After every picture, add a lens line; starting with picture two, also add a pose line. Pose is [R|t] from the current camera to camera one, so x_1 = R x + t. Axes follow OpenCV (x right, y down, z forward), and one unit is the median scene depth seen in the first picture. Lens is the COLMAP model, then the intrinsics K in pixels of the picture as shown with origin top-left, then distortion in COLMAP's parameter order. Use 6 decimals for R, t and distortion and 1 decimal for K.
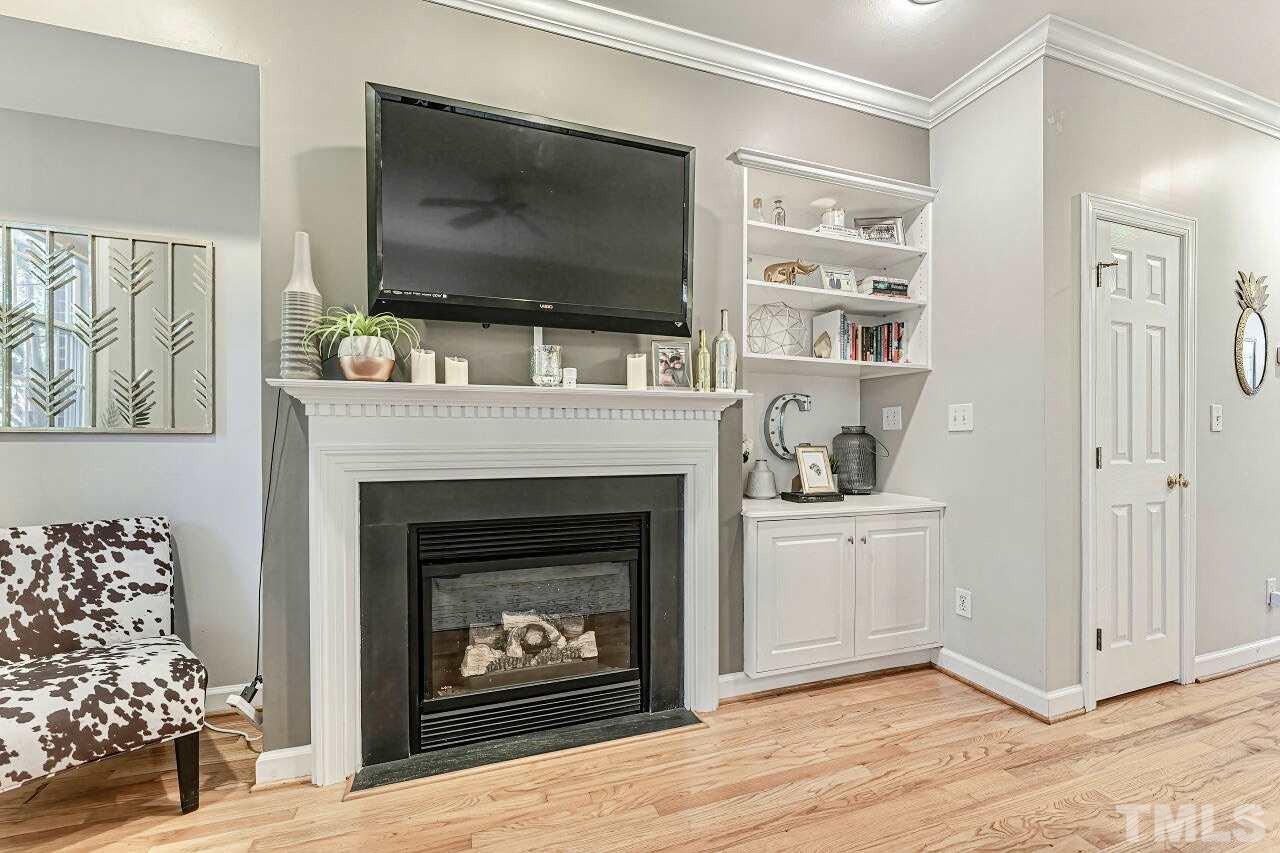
lens RADIAL K [[526.4, 0, 627.1], [0, 526.4, 438.2], [0, 0, 1]] dist [-0.000183, -0.000702]
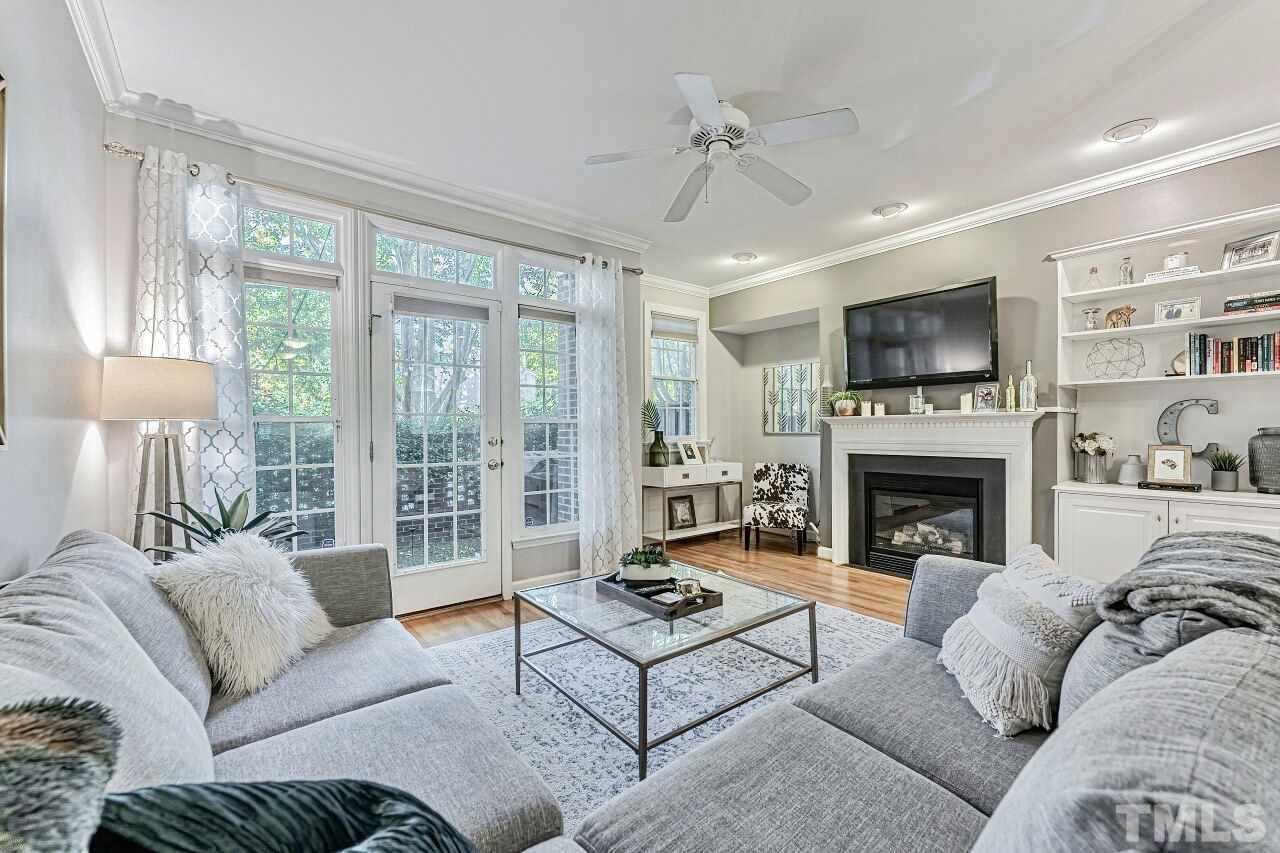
lens RADIAL K [[526.4, 0, 639.1], [0, 526.4, 430.2], [0, 0, 1]] dist [-0.000183, -0.000702]
pose [[0.323415, -0.003938, -0.946249, 1.584980], [0.001528, 0.999992, -0.003640, -0.025753], [0.946256, -0.000268, 0.323419, -0.802840]]
